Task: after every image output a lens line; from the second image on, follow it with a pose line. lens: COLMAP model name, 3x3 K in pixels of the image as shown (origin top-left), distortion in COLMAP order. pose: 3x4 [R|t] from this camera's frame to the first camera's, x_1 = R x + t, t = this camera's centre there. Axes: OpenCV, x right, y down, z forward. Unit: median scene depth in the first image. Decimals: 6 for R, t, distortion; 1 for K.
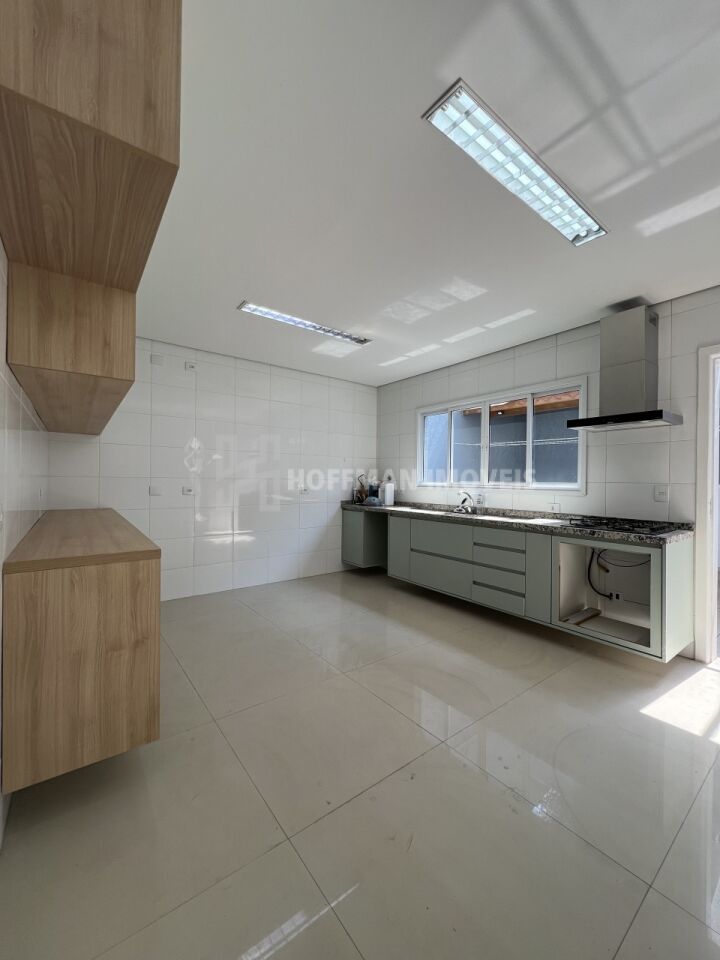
lens RADIAL K [[383.8, 0, 358.4], [0, 383.8, 480.3], [0, 0, 1]] dist [-0.002085, 0.000349]
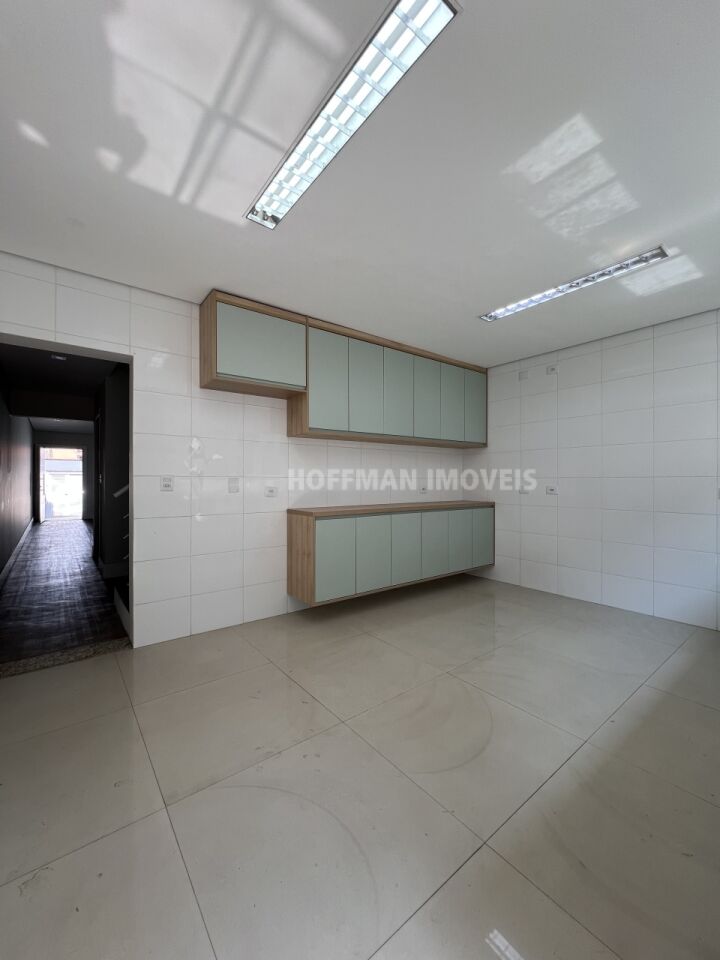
lens RADIAL K [[383.8, 0, 356.8], [0, 383.8, 480.5], [0, 0, 1]] dist [-0.002085, 0.000349]
pose [[0.005460, -0.011825, -0.999915, 0.751131], [-0.000793, 0.999930, -0.011830, 0.017325], [0.999985, 0.000857, 0.005450, 0.603611]]
